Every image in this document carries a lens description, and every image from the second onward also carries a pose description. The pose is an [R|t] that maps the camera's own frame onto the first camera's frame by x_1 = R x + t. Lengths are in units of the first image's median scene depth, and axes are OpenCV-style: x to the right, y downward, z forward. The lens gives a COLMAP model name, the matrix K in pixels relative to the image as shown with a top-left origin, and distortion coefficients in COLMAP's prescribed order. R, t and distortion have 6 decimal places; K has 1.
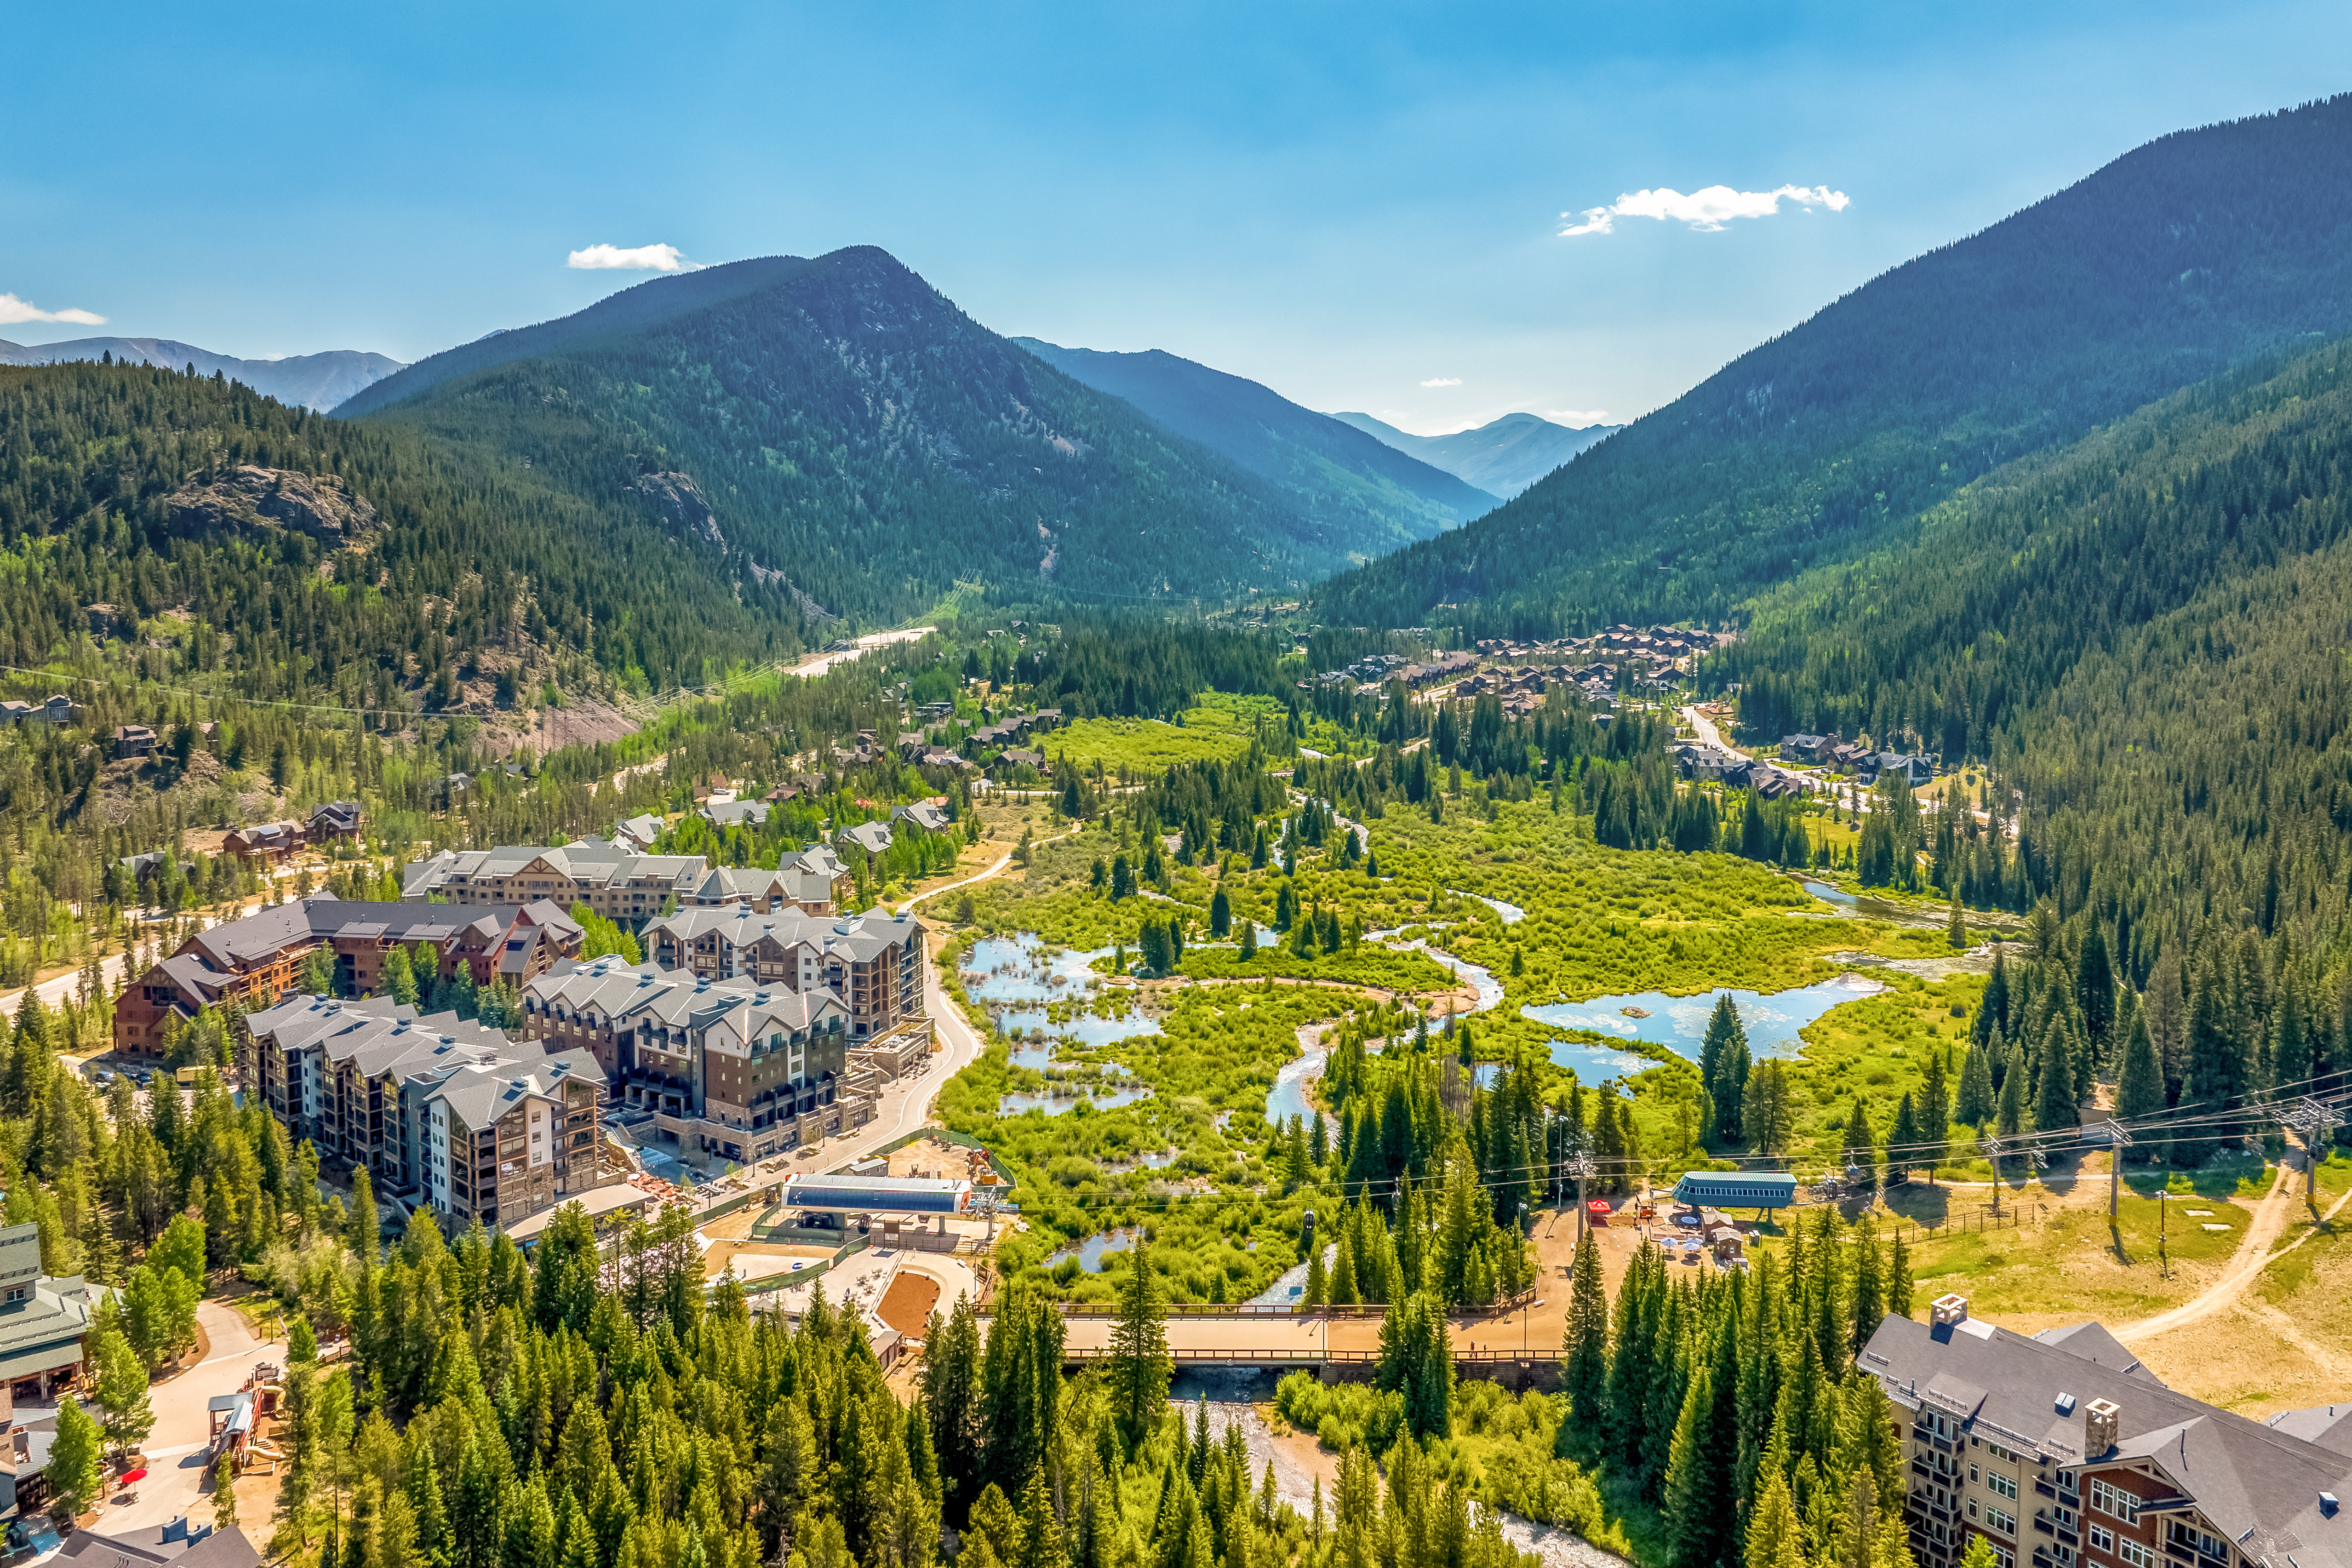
lens RADIAL K [[1646.1, 0, 1175.5], [0, 1646.1, 657.3], [0, 0, 1]] dist [-0.023814, -0.017346]
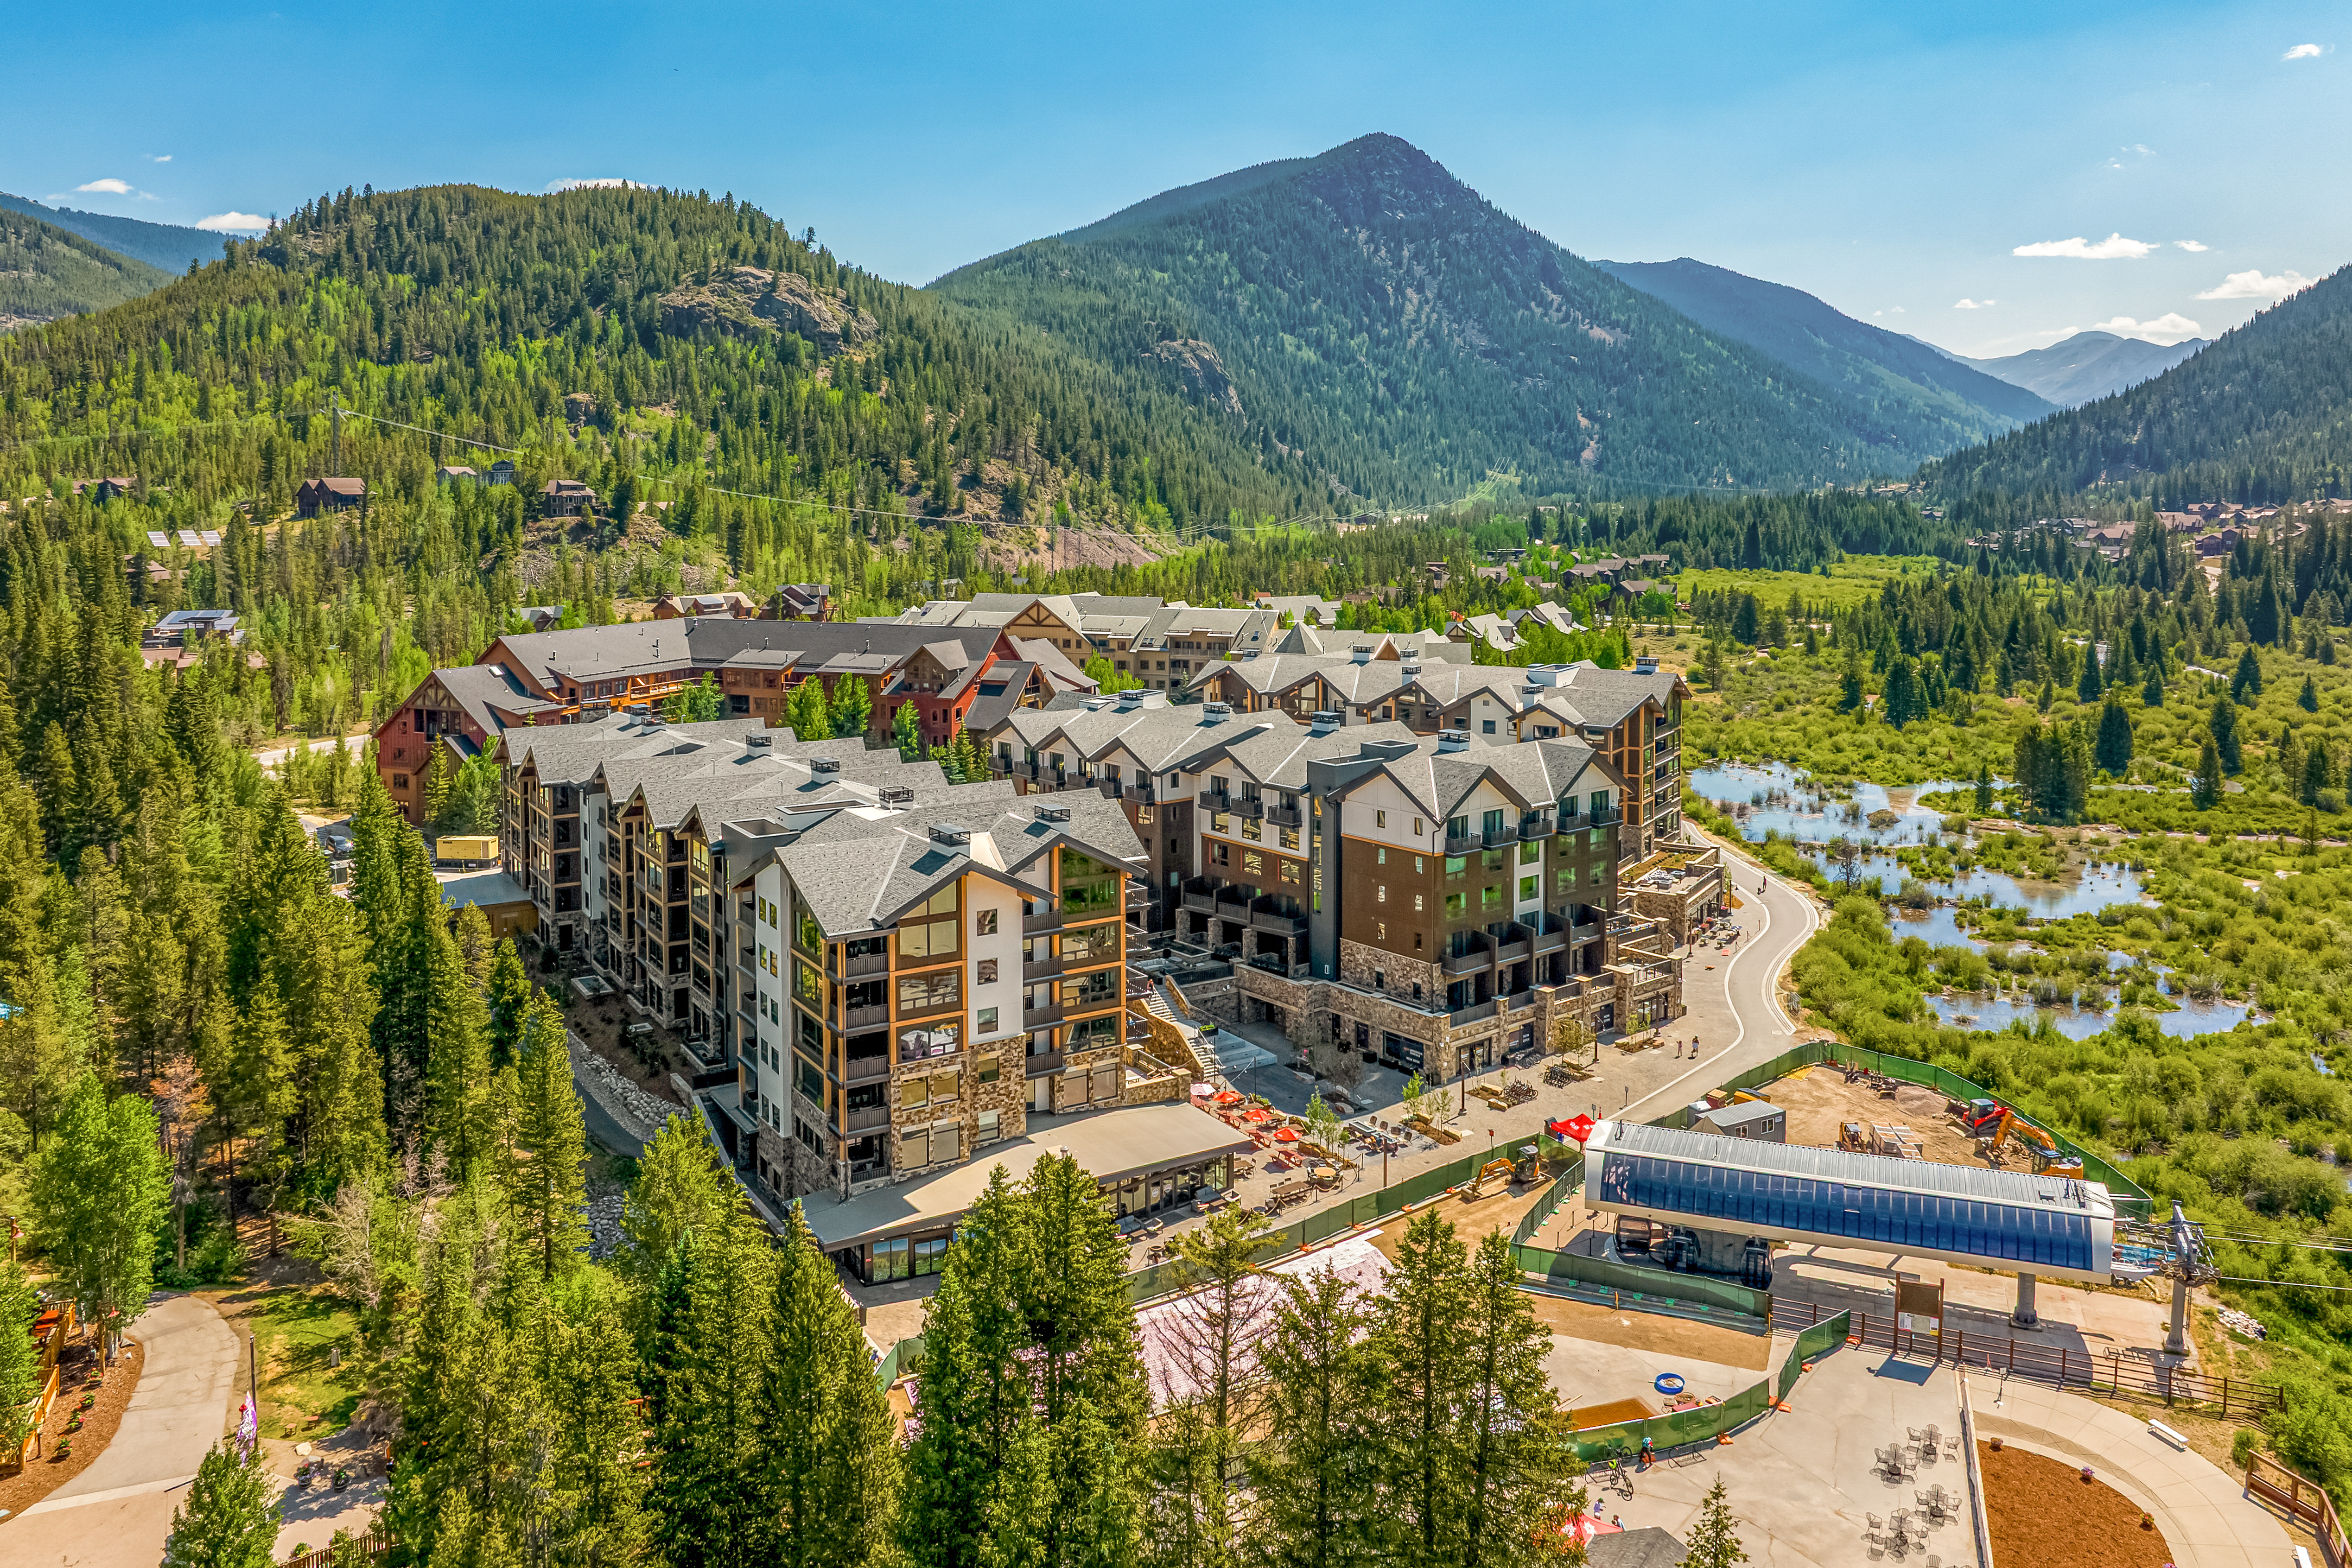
lens RADIAL K [[1646.0, 0, 1175.5], [0, 1646.0, 657.3], [0, 0, 1]] dist [-0.023814, -0.017346]
pose [[0.955402, 0.018823, -0.294708, -0.116491], [-0.008983, 0.999357, 0.034709, 0.103110], [0.295172, -0.030513, 0.954957, 0.321235]]
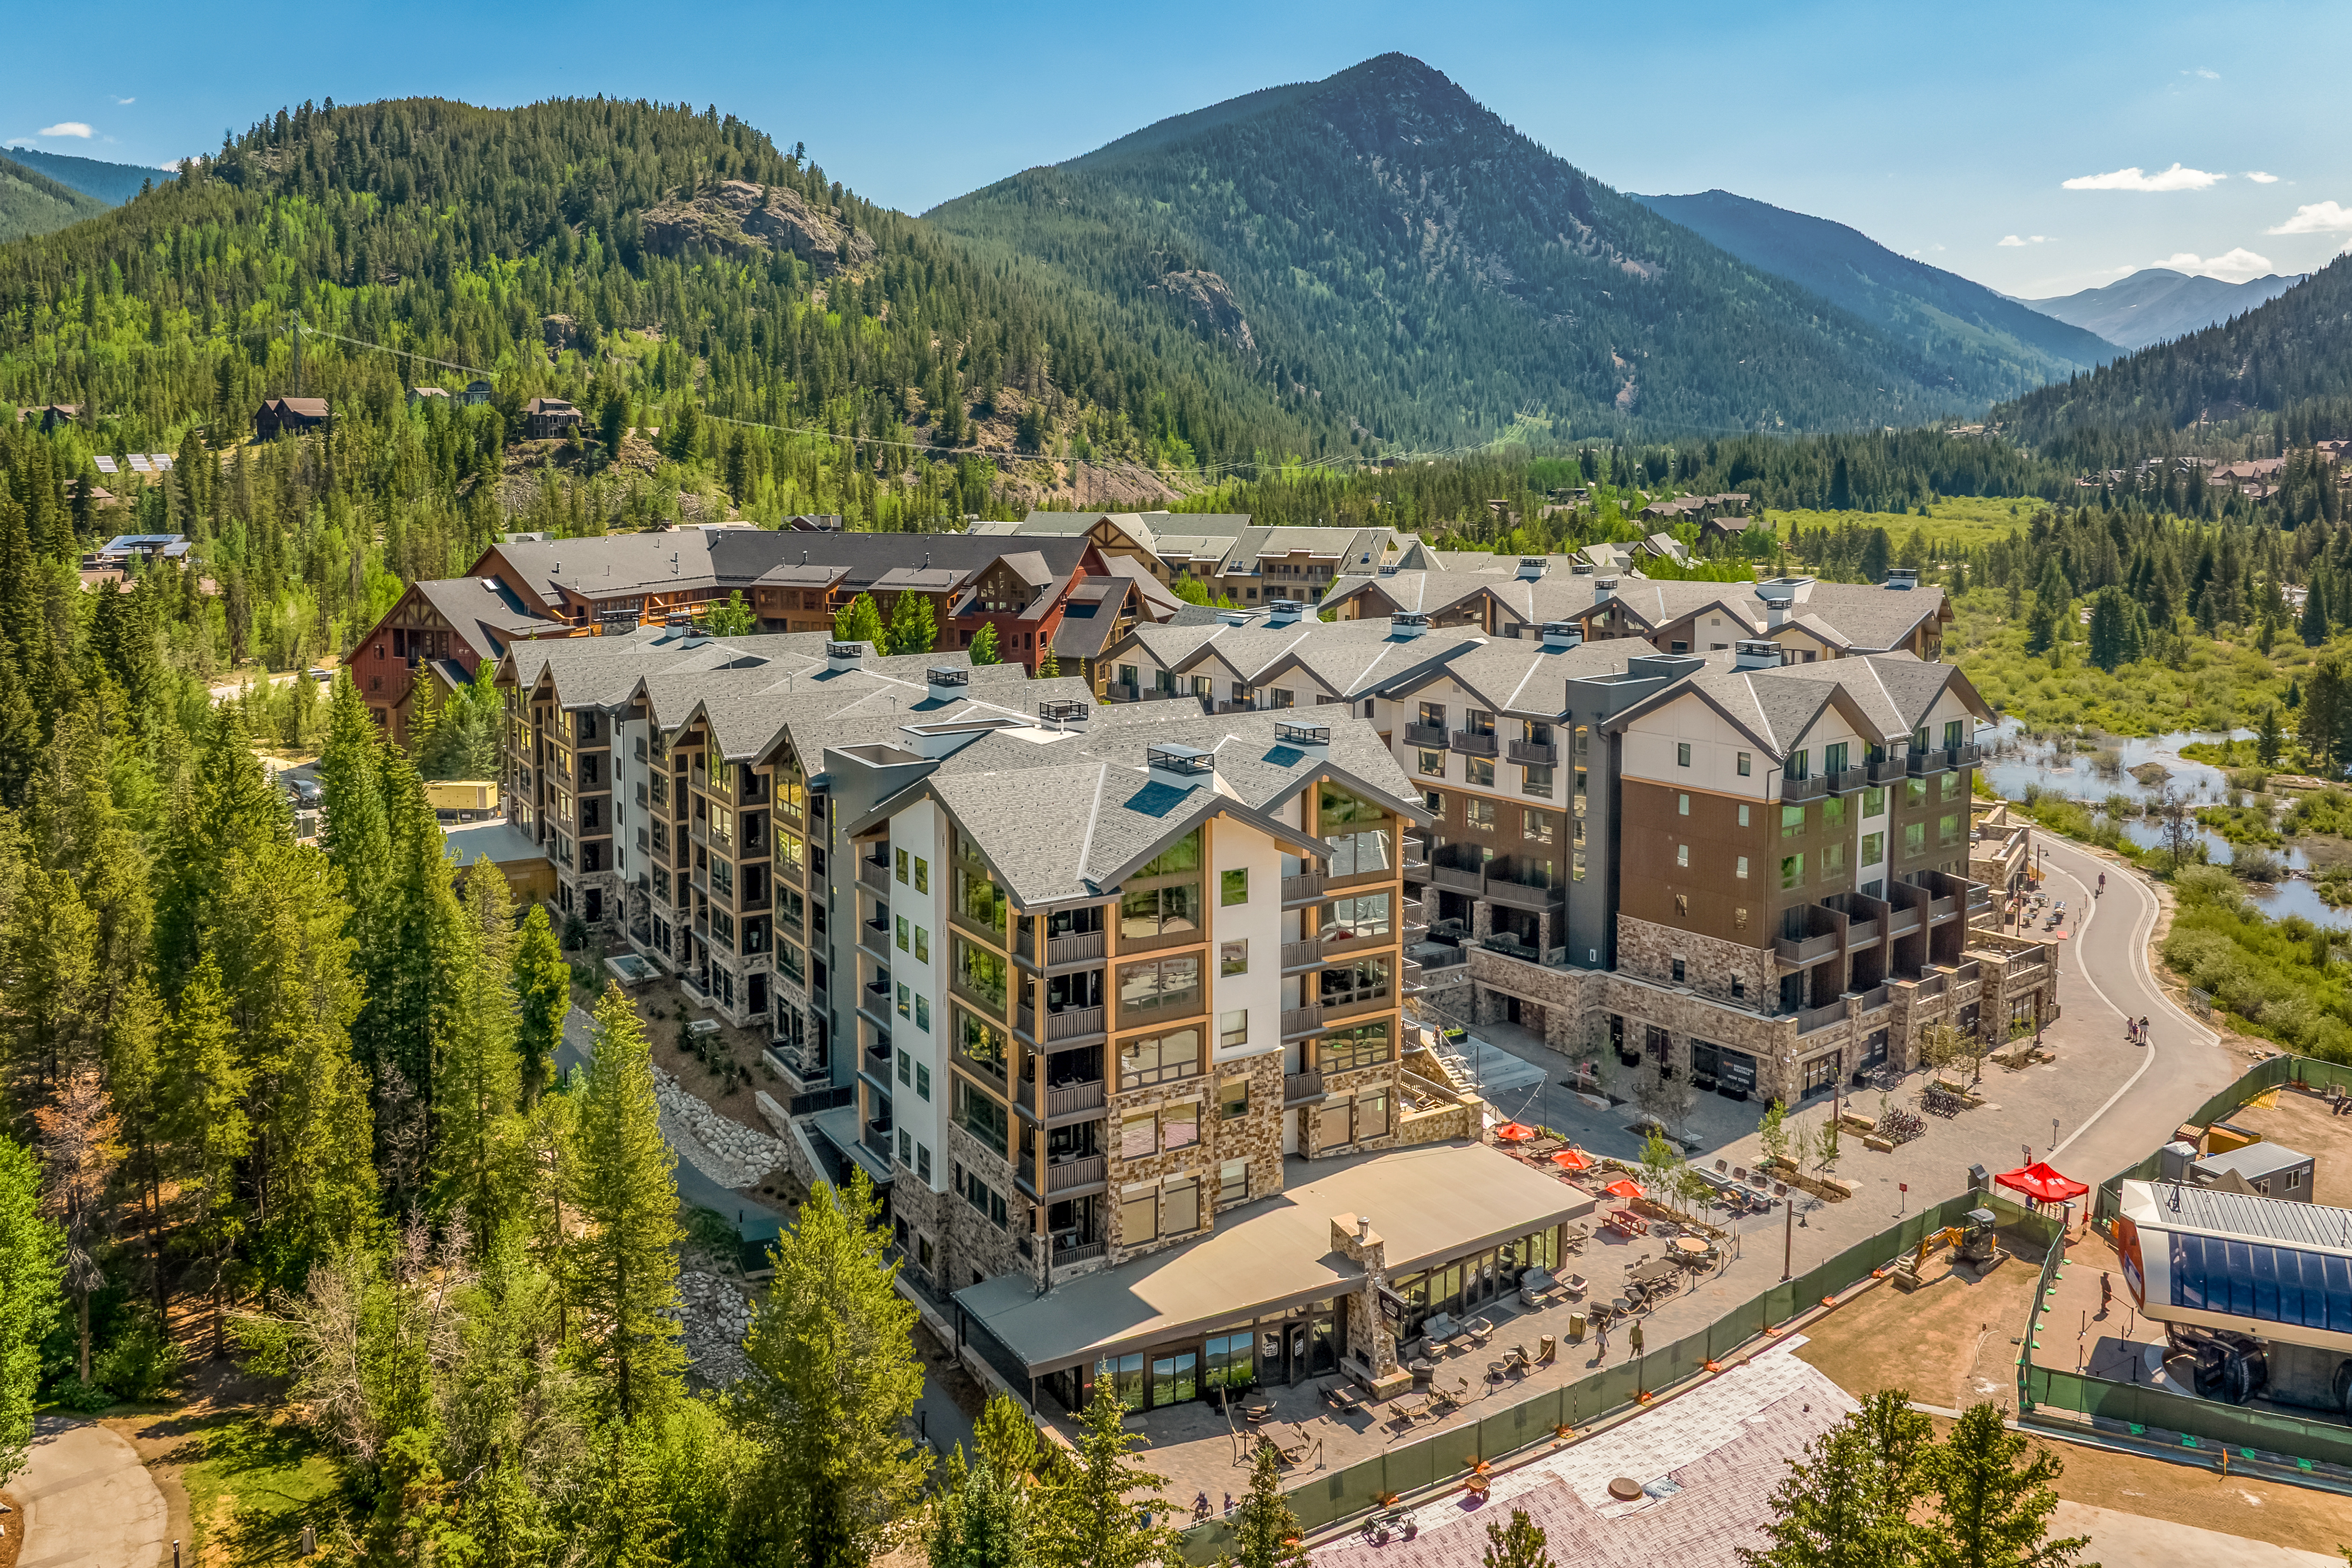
lens RADIAL K [[1723.1, 0, 1088.1], [0, 1723.1, 665.0], [0, 0, 1]] dist [-0.020832, -0.023927]
pose [[0.941640, 0.029249, -0.335348, -0.163121], [-0.009120, 0.998069, 0.061443, 0.115907], [0.336497, -0.054798, 0.940089, 0.368653]]
